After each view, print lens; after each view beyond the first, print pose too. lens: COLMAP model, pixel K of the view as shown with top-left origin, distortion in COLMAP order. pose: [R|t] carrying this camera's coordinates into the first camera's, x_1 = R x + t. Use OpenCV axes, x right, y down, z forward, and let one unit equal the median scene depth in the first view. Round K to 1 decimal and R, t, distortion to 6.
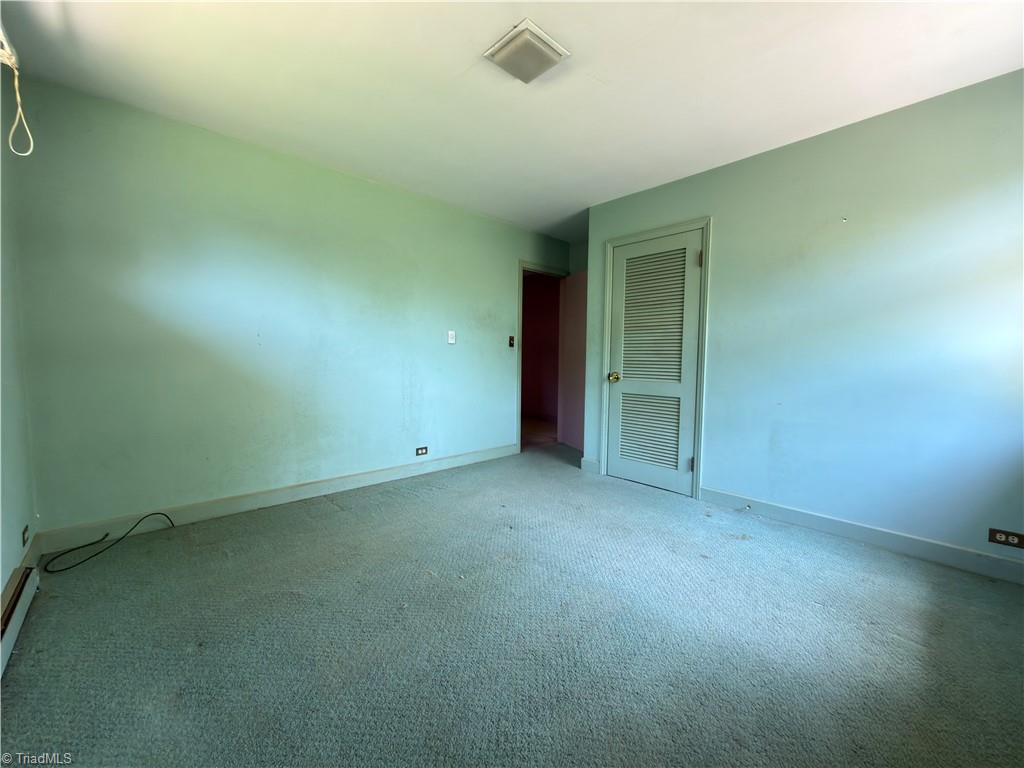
lens RADIAL K [[409.5, 0, 514.6], [0, 409.5, 382.8], [0, 0, 1]] dist [0.000243, 0.000148]
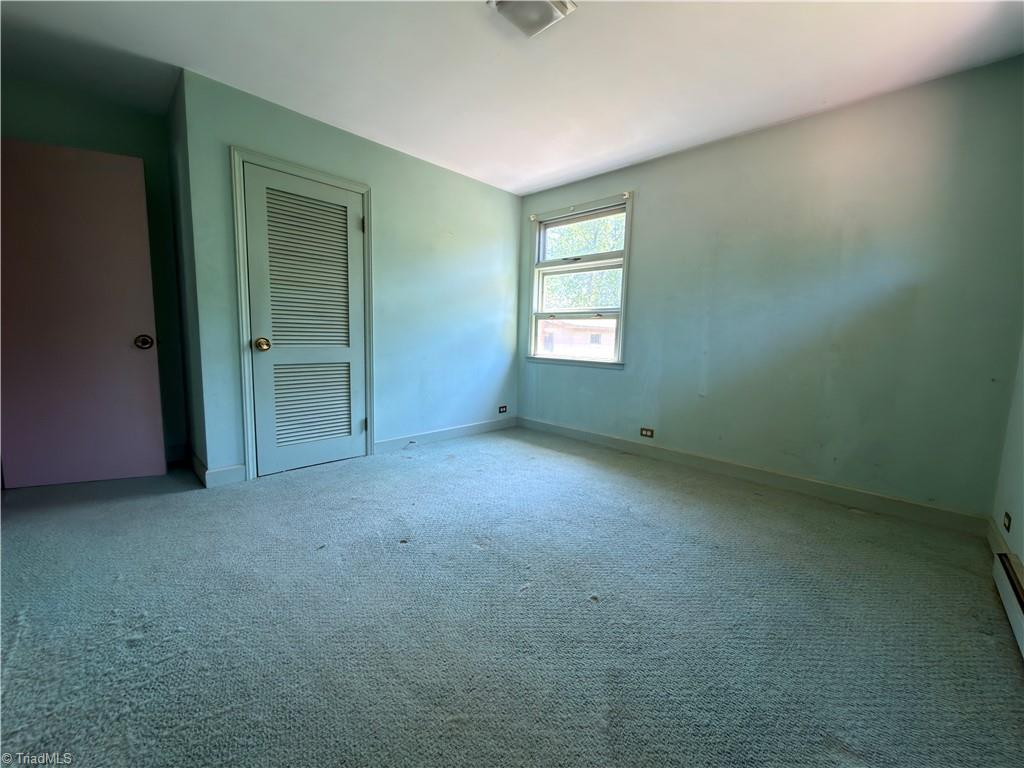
lens RADIAL K [[409.5, 0, 514.6], [0, 409.5, 382.8], [0, 0, 1]] dist [0.000243, 0.000148]
pose [[-0.054794, -0.127022, 0.990385, -0.606883], [0.037503, 0.990914, 0.129164, -0.027555], [-0.997793, 0.044220, -0.049532, 0.661180]]
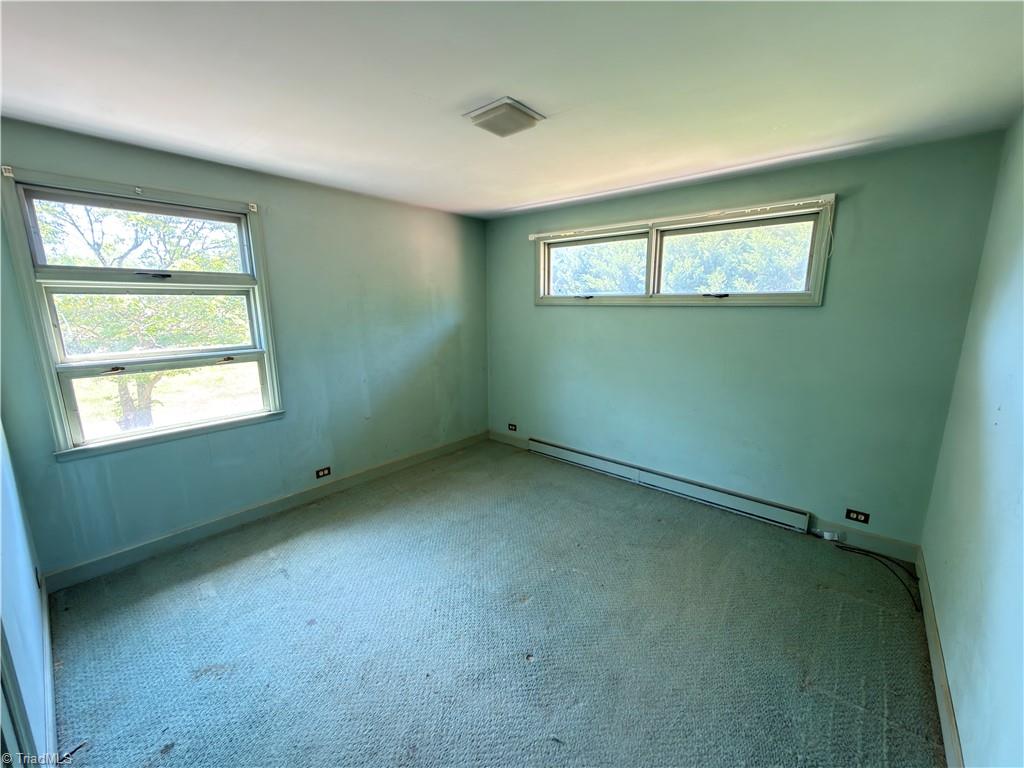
lens RADIAL K [[409.5, 0, 514.6], [0, 409.5, 382.8], [0, 0, 1]] dist [0.000243, 0.000148]
pose [[-0.994323, 0.012679, -0.105649, 0.064590], [-0.015036, 0.966172, 0.257459, -0.243797], [0.105340, 0.257586, -0.960496, 1.267848]]
